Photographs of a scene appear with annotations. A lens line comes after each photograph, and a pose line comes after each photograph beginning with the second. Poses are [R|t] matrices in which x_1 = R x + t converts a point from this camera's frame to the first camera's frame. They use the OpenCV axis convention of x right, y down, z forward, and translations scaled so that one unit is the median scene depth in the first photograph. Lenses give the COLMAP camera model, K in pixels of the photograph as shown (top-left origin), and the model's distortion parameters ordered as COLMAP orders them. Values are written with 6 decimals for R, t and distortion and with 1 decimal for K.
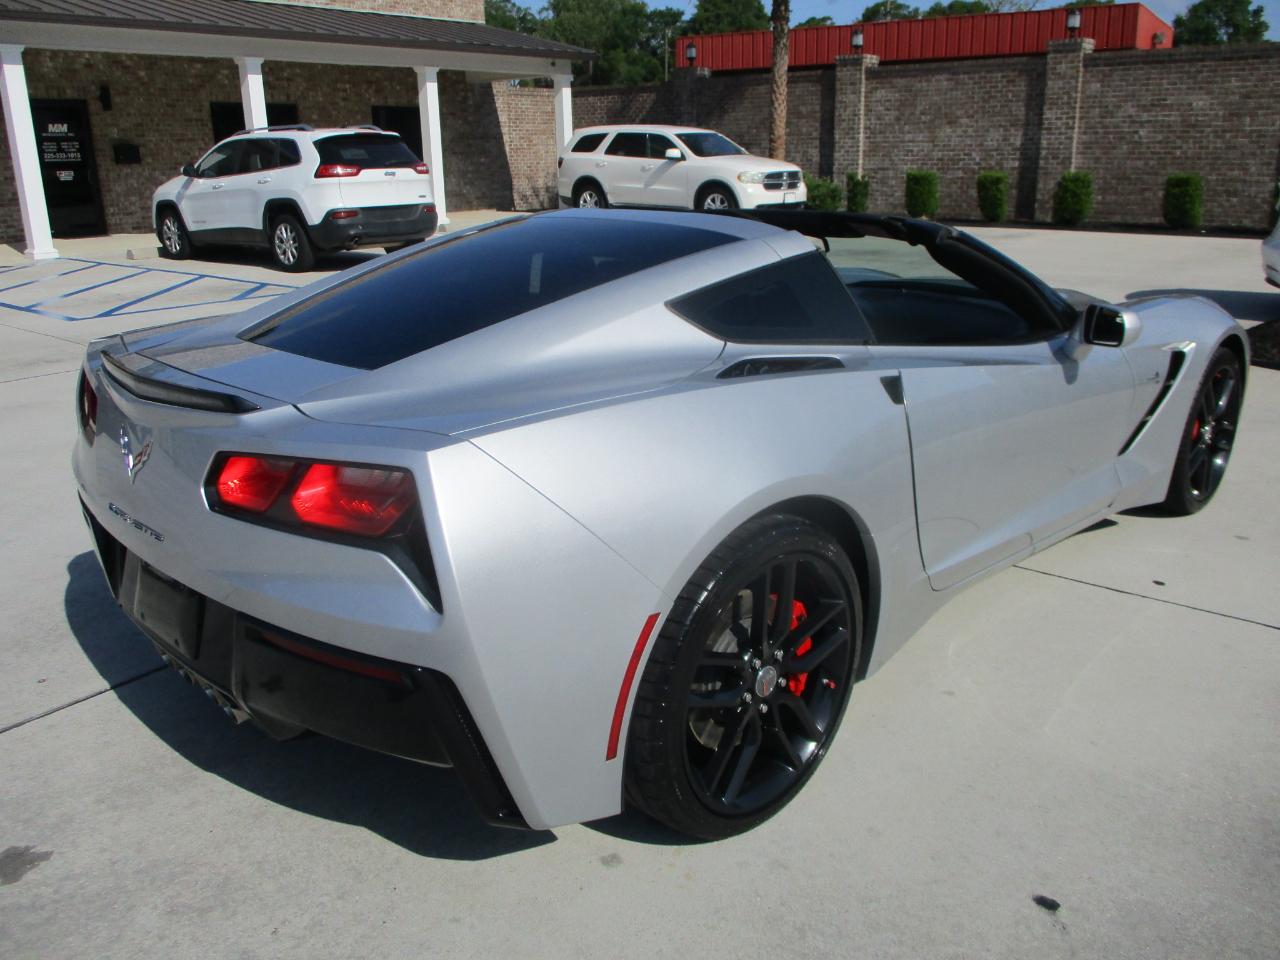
lens RADIAL K [[1044.0, 0, 646.4], [0, 1044.0, 488.0], [0, 0, 1]] dist [-0.031898, 0.002085]
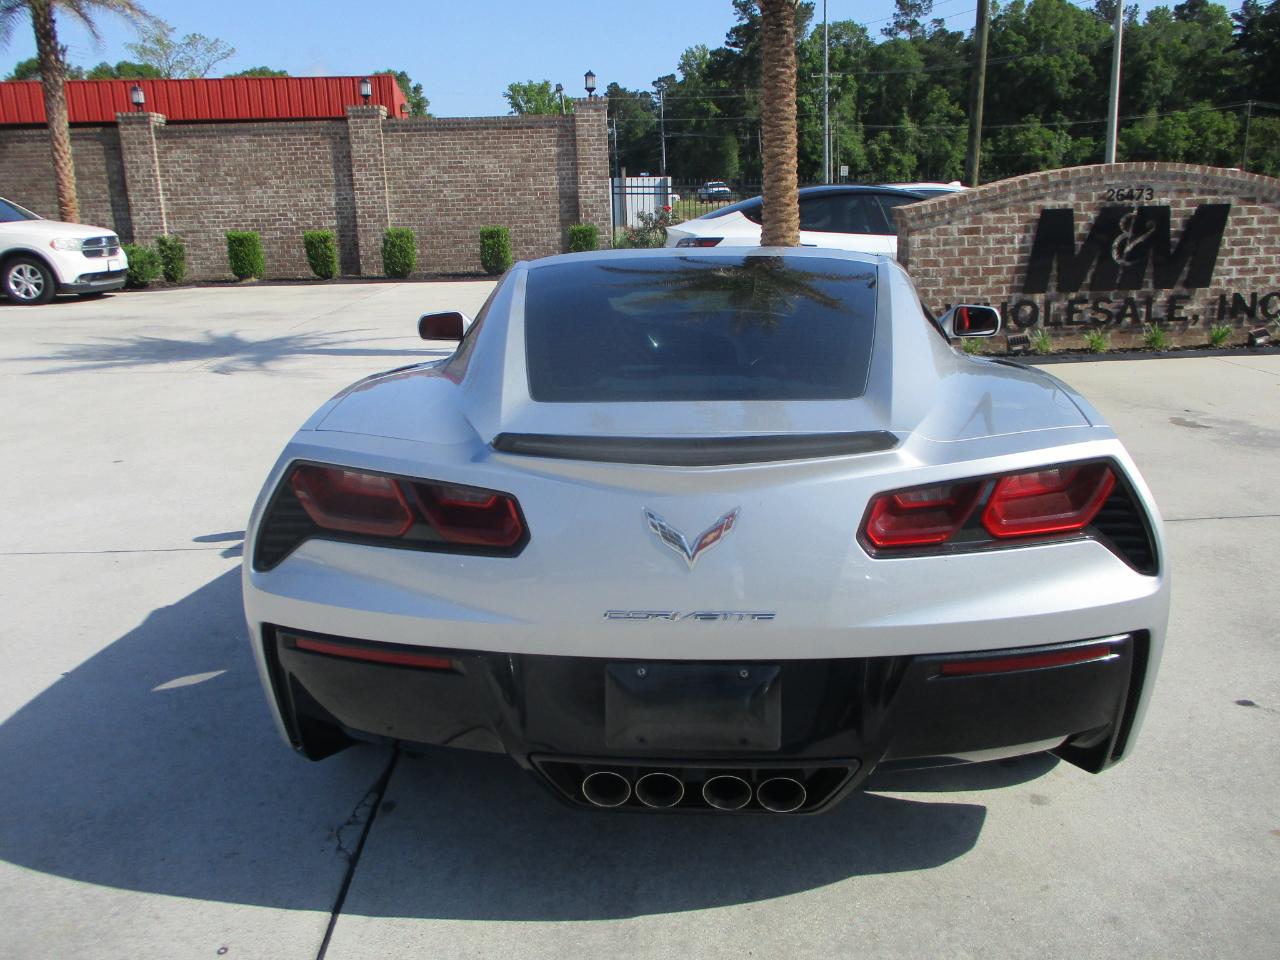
lens RADIAL K [[1044.0, 0, 652.7], [0, 1044.0, 481.7], [0, 0, 1]] dist [-0.031898, 0.002085]
pose [[0.750586, -0.172079, 0.637973, -0.109639], [0.211356, 0.977295, 0.014940, -0.009334], [-0.626059, 0.123625, 0.769914, 0.038108]]
